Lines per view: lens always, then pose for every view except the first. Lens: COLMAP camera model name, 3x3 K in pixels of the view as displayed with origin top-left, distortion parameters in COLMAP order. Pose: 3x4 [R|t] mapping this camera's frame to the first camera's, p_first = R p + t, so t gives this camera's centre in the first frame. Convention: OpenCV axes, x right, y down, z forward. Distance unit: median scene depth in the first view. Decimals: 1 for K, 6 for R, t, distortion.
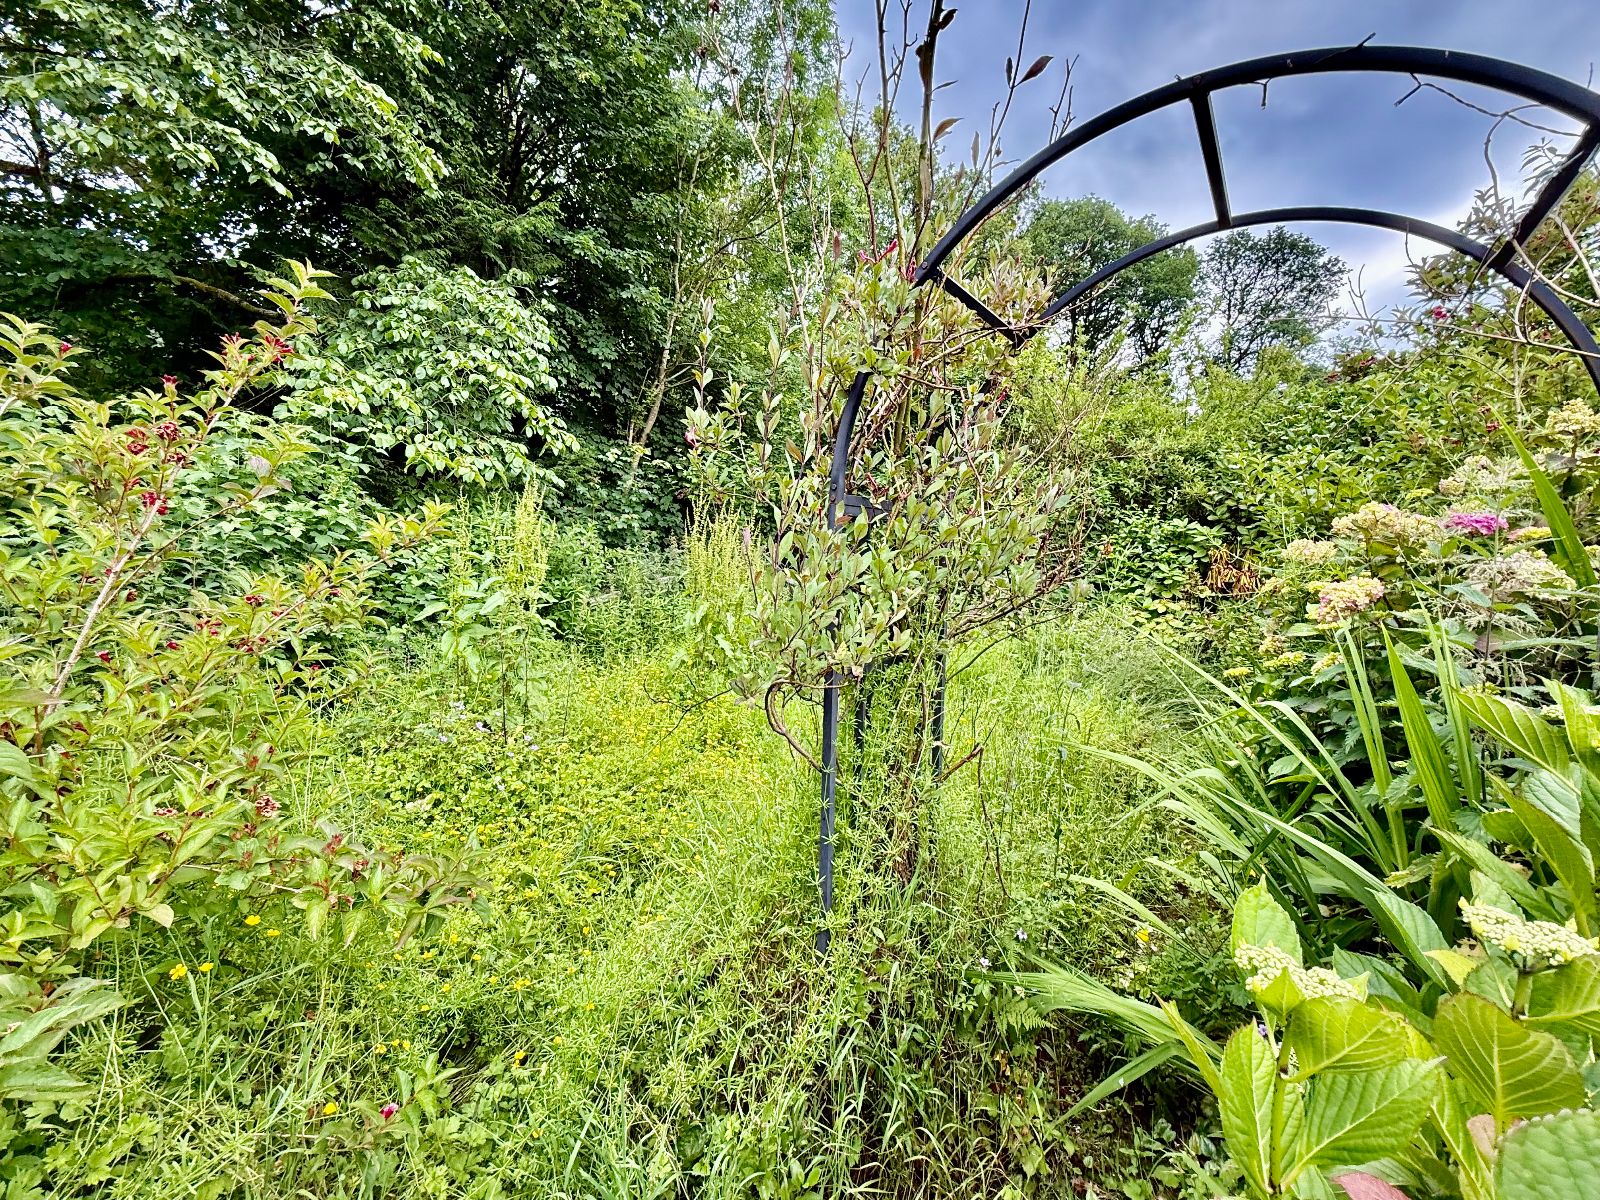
lens RADIAL K [[694.7, 0, 803.6], [0, 694.7, 597.0], [0, 0, 1]] dist [0.003151, 0.000229]
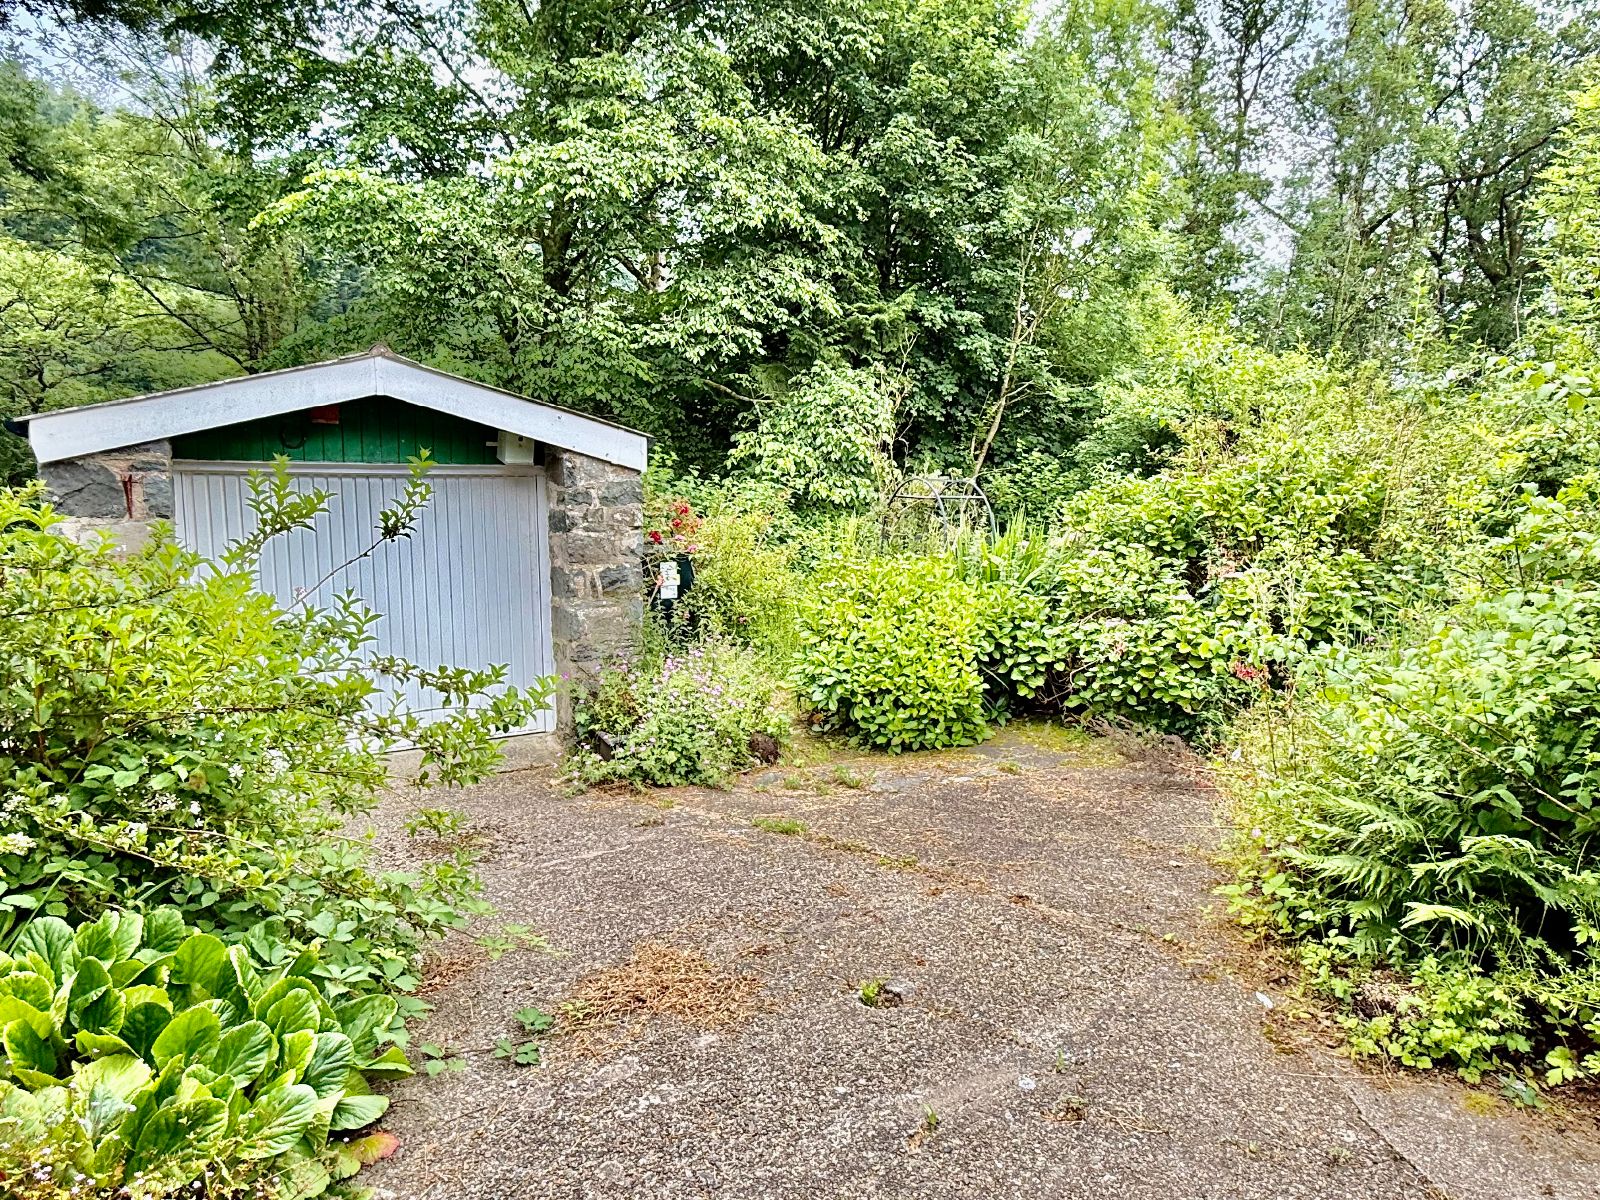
lens RADIAL K [[990.3, 0, 798.0], [0, 990.3, 600.4], [0, 0, 1]] dist [0.049874, 0.003231]
pose [[0.869837, 0.059133, -0.489782, 0.702516], [-0.064268, 0.997913, 0.006343, 0.080790], [0.489135, 0.025960, 0.871822, -1.287582]]
